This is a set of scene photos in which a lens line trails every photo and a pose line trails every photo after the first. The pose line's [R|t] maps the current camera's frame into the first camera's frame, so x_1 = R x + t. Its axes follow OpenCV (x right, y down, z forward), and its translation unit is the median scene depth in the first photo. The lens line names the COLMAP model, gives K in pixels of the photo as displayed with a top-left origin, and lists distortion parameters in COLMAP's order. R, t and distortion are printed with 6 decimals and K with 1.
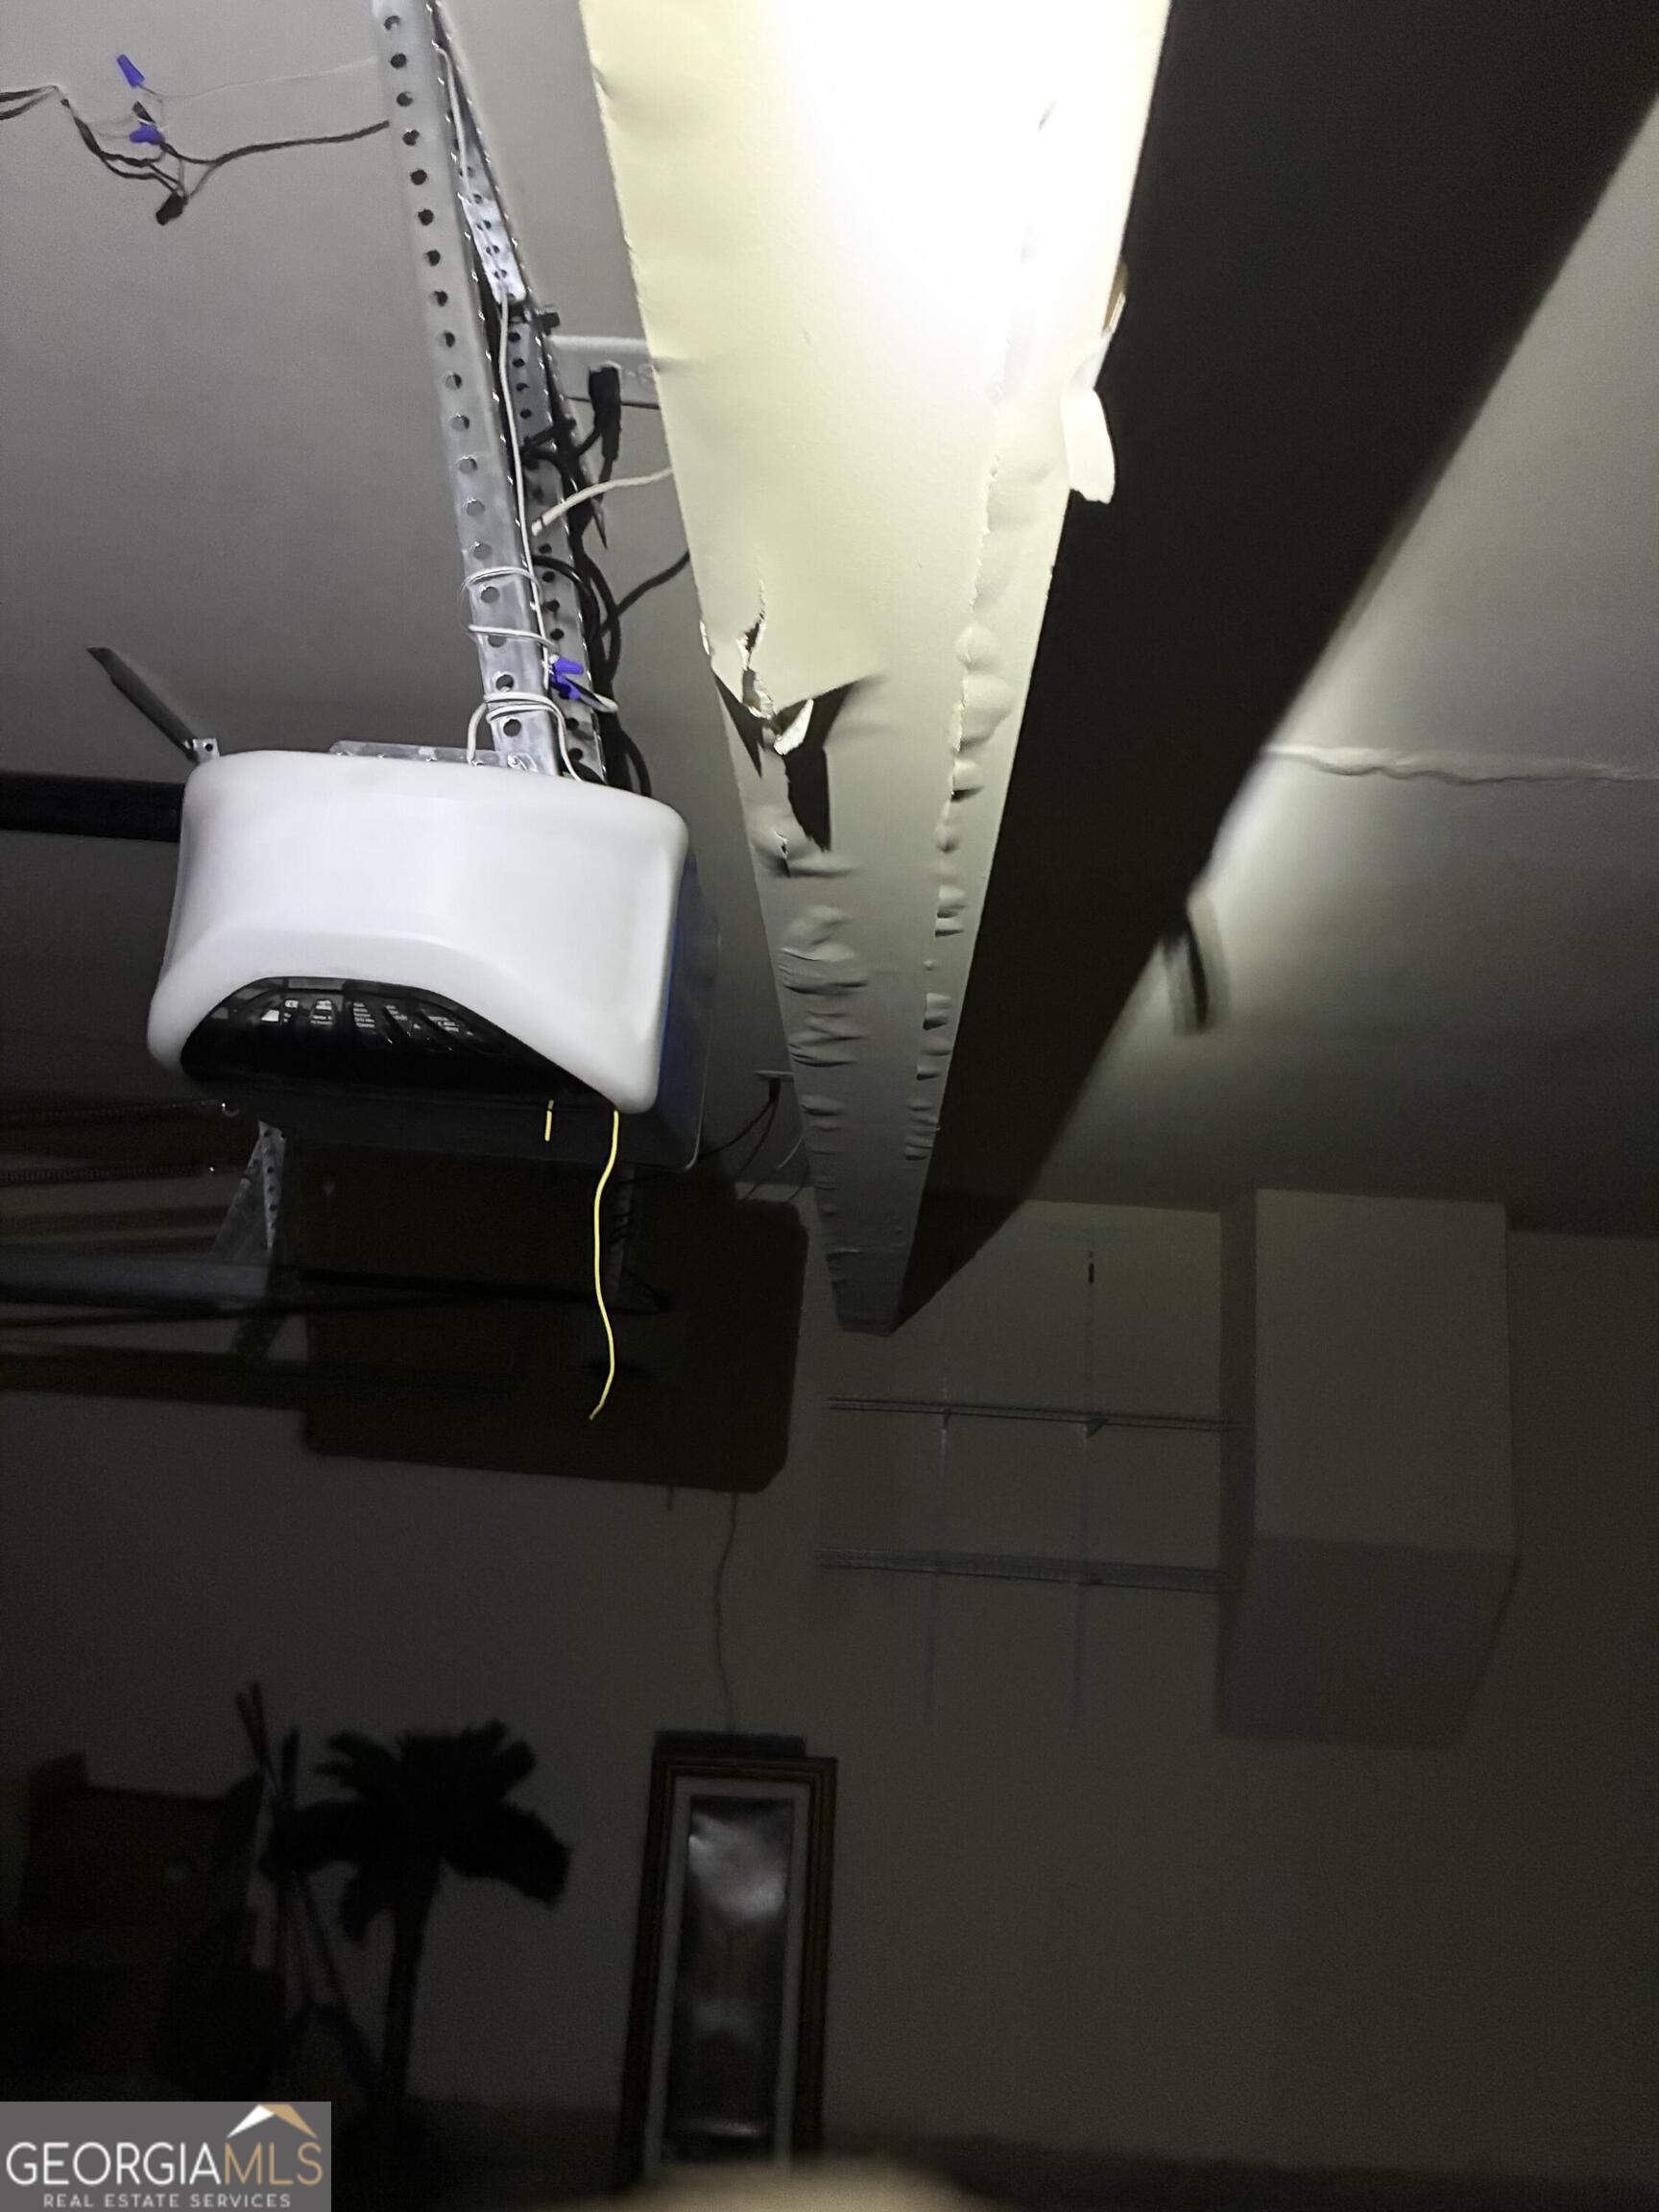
lens RADIAL K [[1743.3, 0, 829.5], [0, 1743.3, 1106.0], [0, 0, 1]] dist [0.003752, -0.002245]
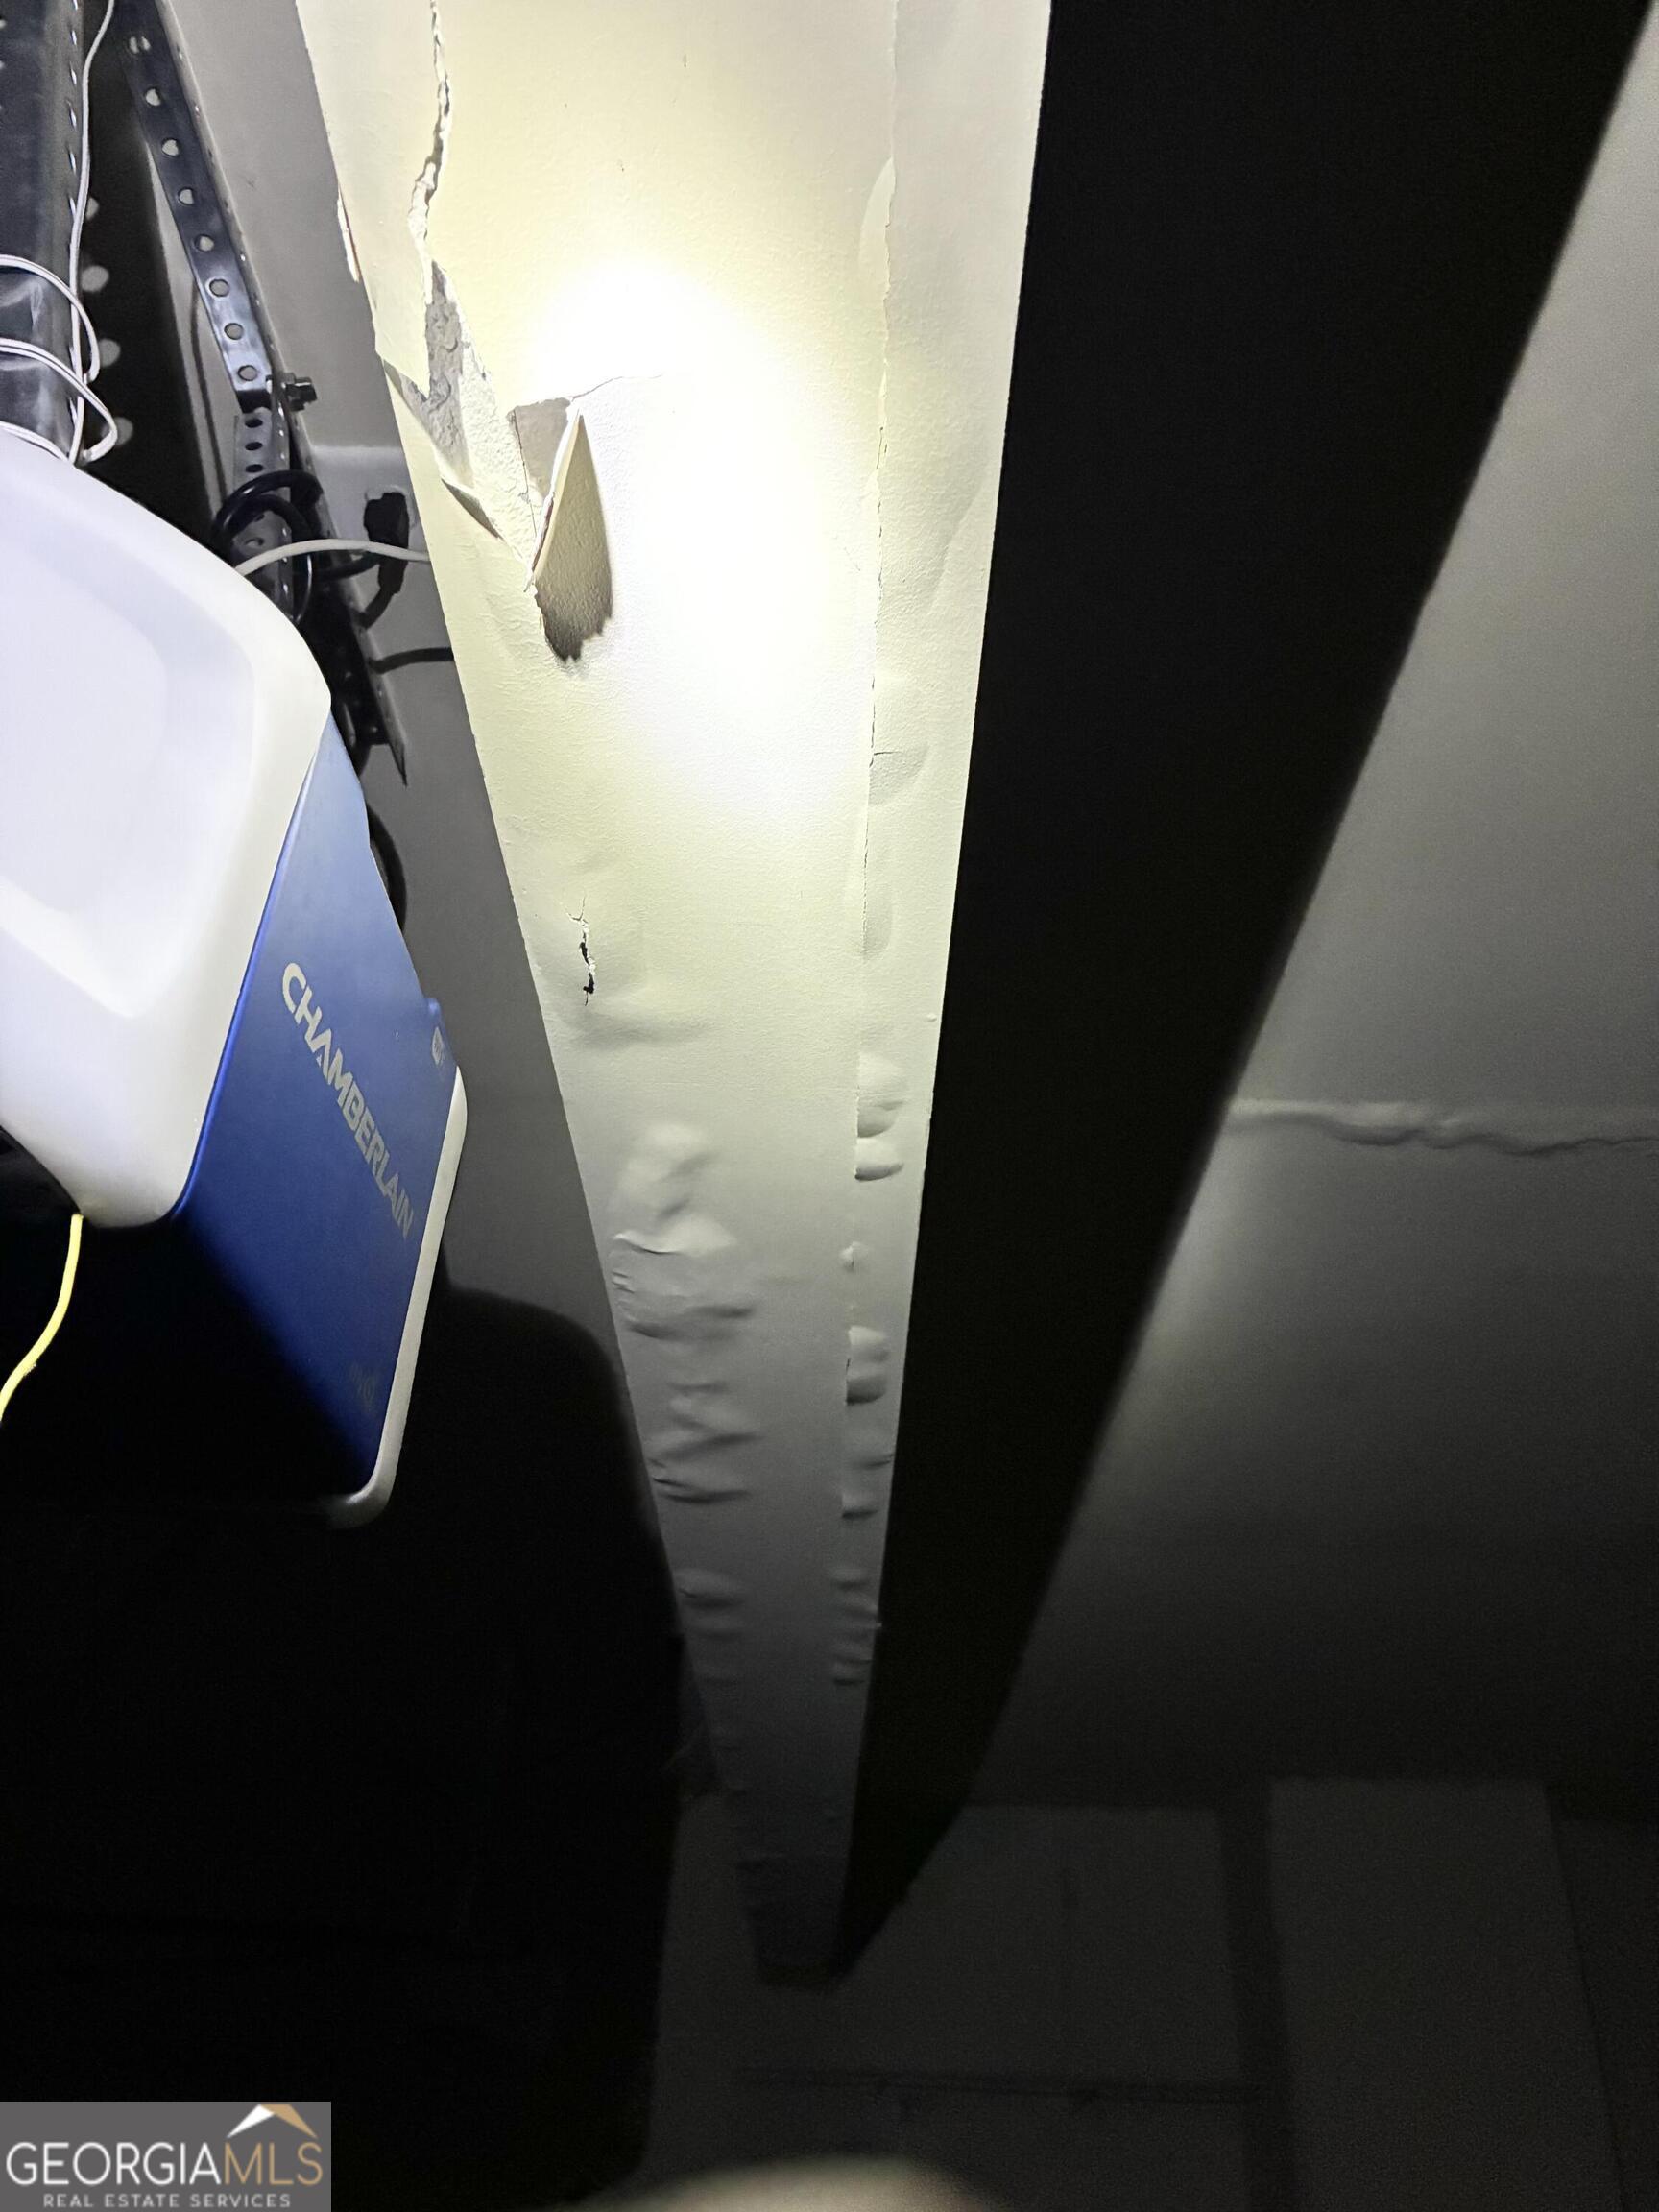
lens RADIAL K [[1743.3, 0, 829.5], [0, 1743.3, 1106.0], [0, 0, 1]] dist [0.003752, -0.002245]
pose [[0.998909, -0.017014, 0.043491, 0.021299], [0.031086, 0.937223, -0.347341, 0.080165], [-0.034851, 0.348314, 0.936730, 0.354435]]
